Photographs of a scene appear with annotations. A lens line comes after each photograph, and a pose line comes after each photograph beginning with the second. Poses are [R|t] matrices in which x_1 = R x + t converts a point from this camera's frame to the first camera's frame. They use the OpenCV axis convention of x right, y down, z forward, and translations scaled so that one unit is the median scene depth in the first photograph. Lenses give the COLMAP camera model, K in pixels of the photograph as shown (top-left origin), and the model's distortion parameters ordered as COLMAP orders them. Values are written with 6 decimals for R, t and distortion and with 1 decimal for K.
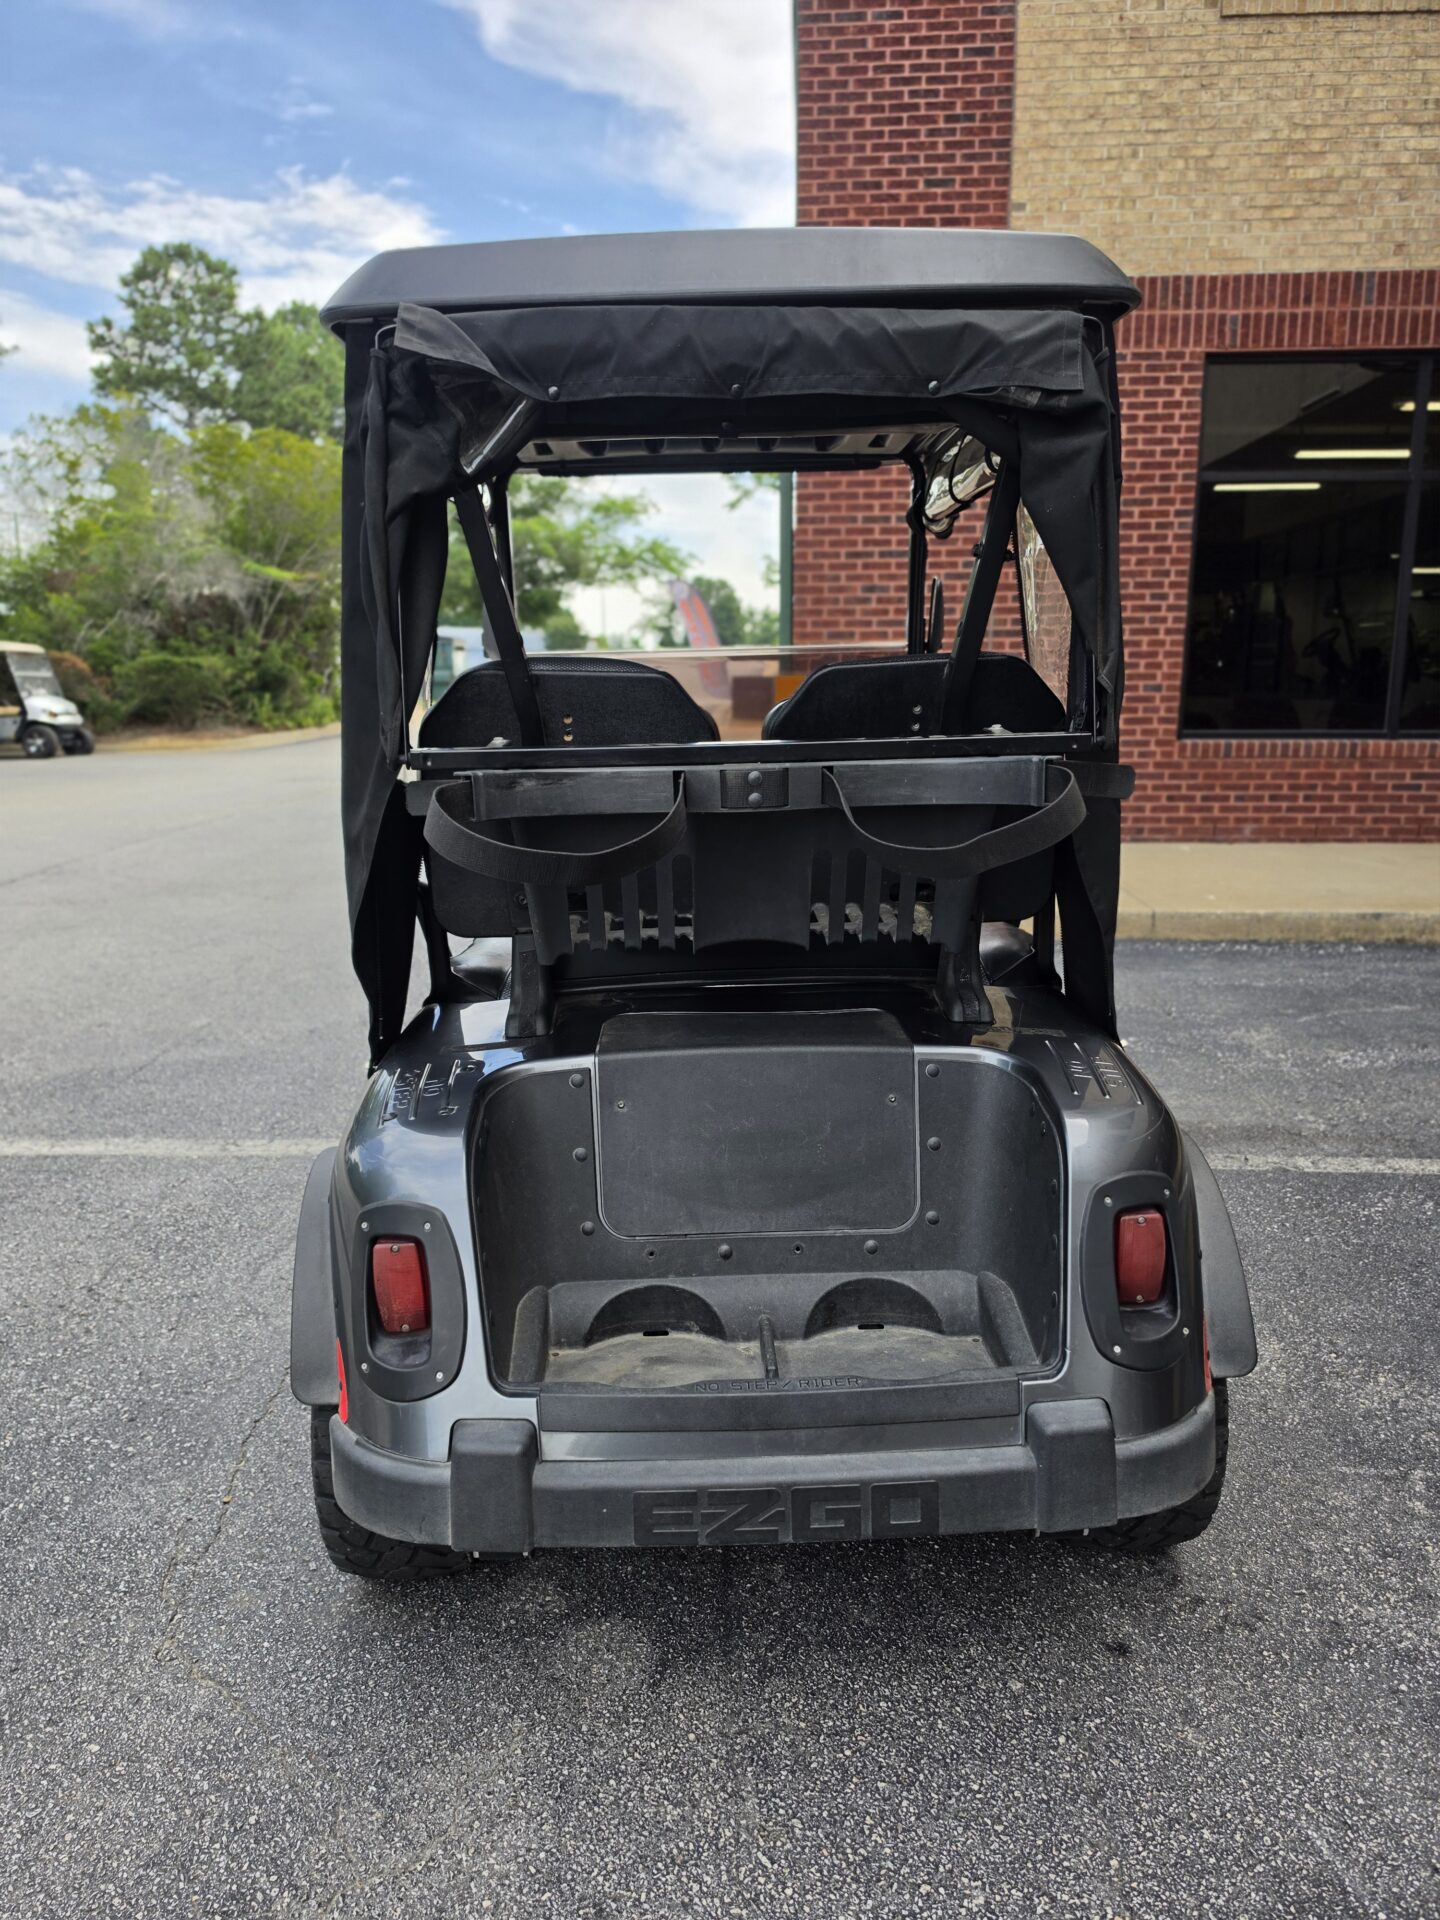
lens RADIAL K [[1335.1, 0, 720.4], [0, 1335.1, 969.6], [0, 0, 1]] dist [0.011325, -0.013120]
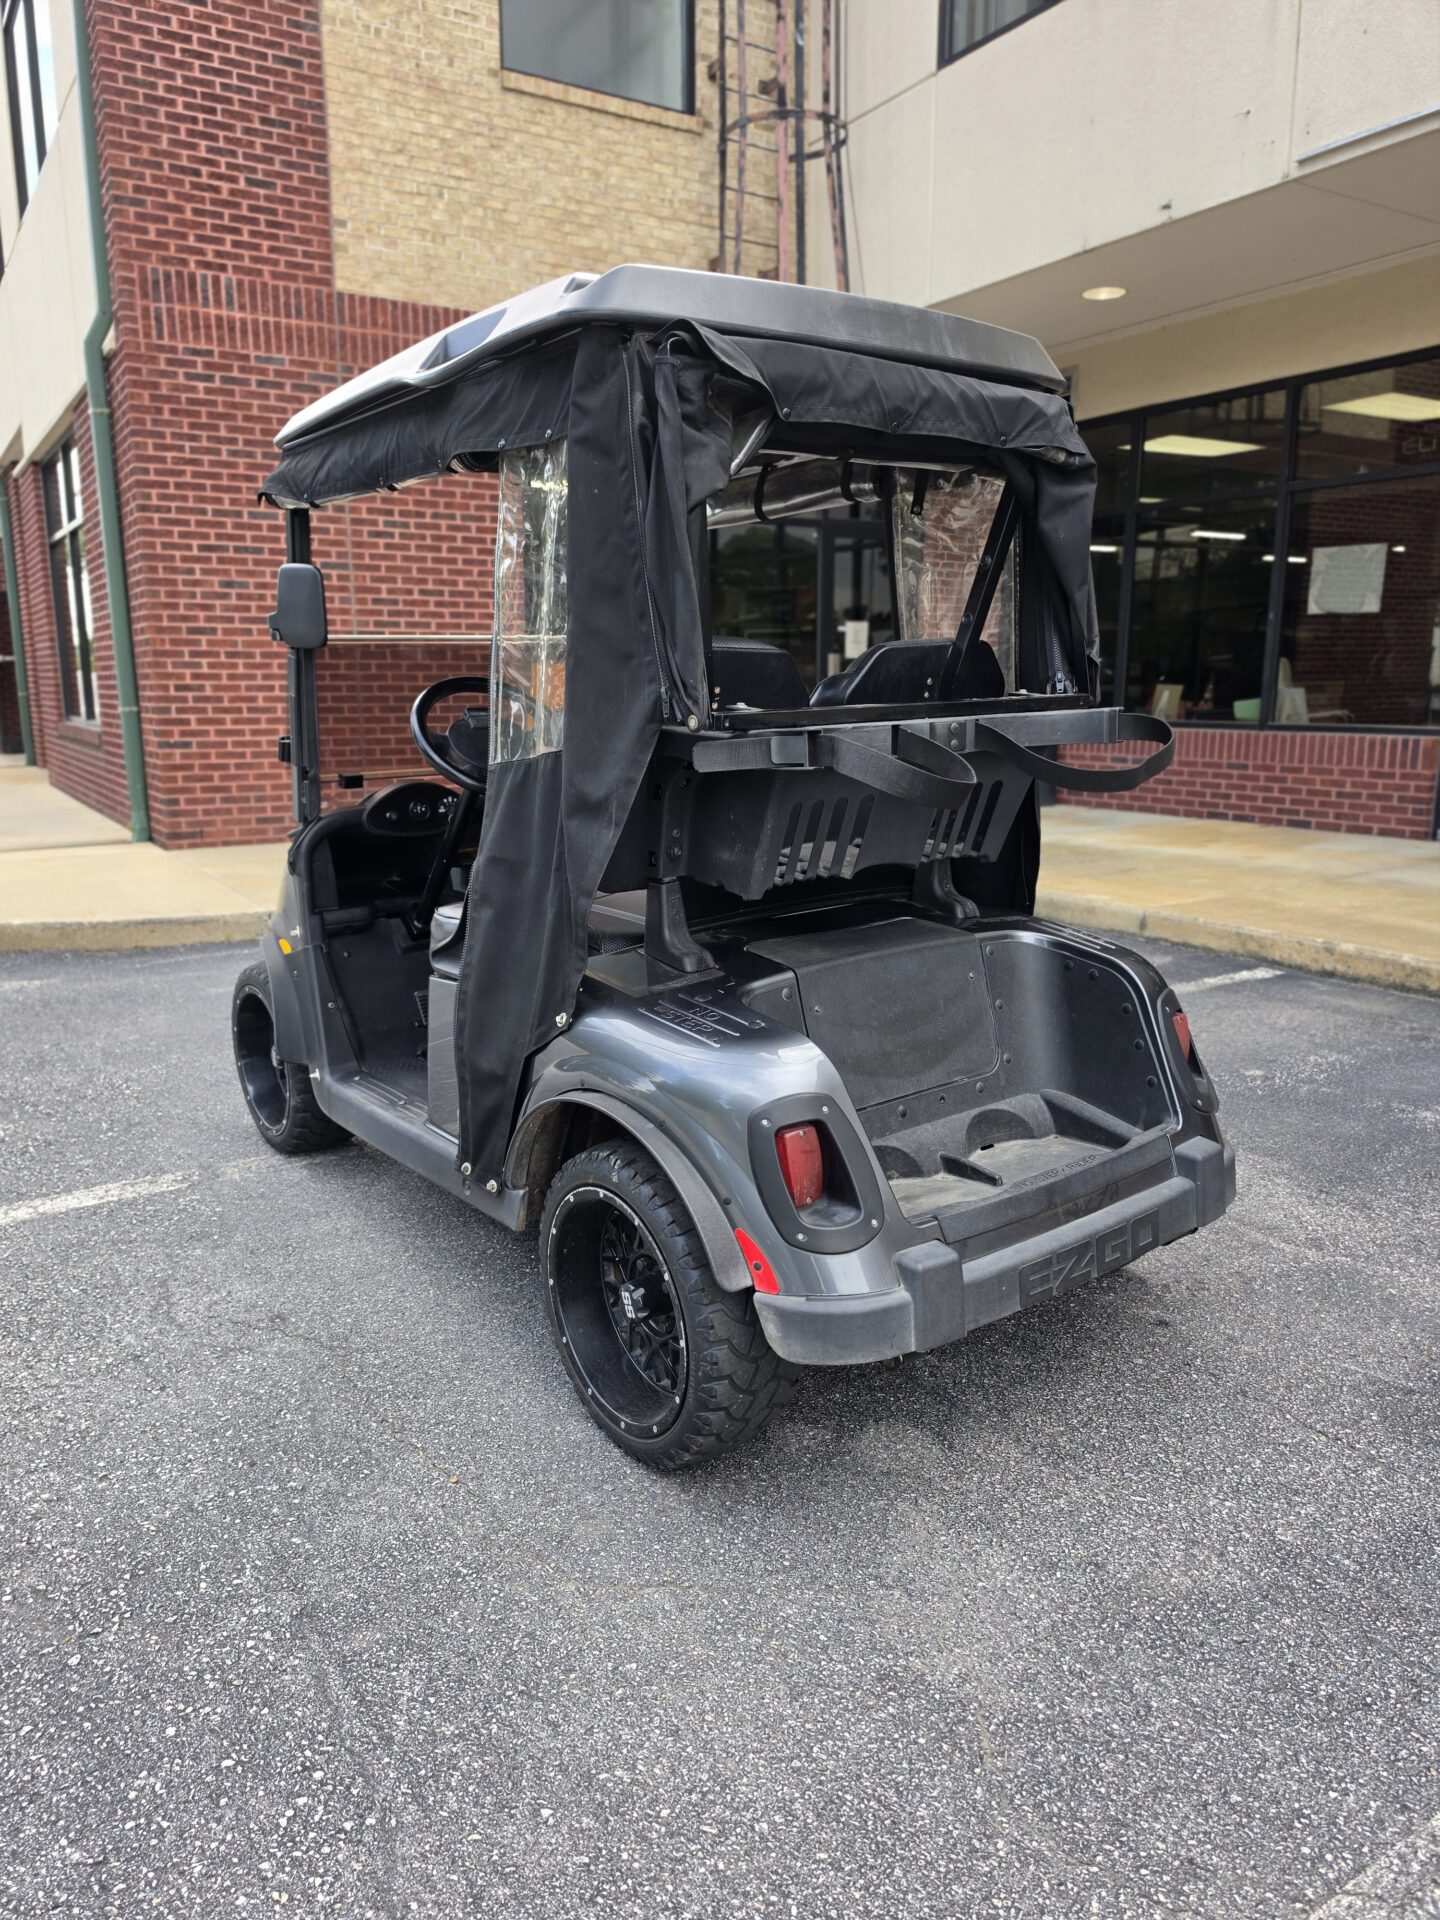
lens RADIAL K [[1346.1, 0, 663.1], [0, 1346.1, 967.9], [0, 0, 1]] dist [-0.003621, 0.007217]
pose [[0.818085, -0.121142, 0.562193, -0.233550], [0.124885, 0.991656, 0.031954, 0.002700], [-0.561373, 0.044069, 0.826388, 0.020508]]
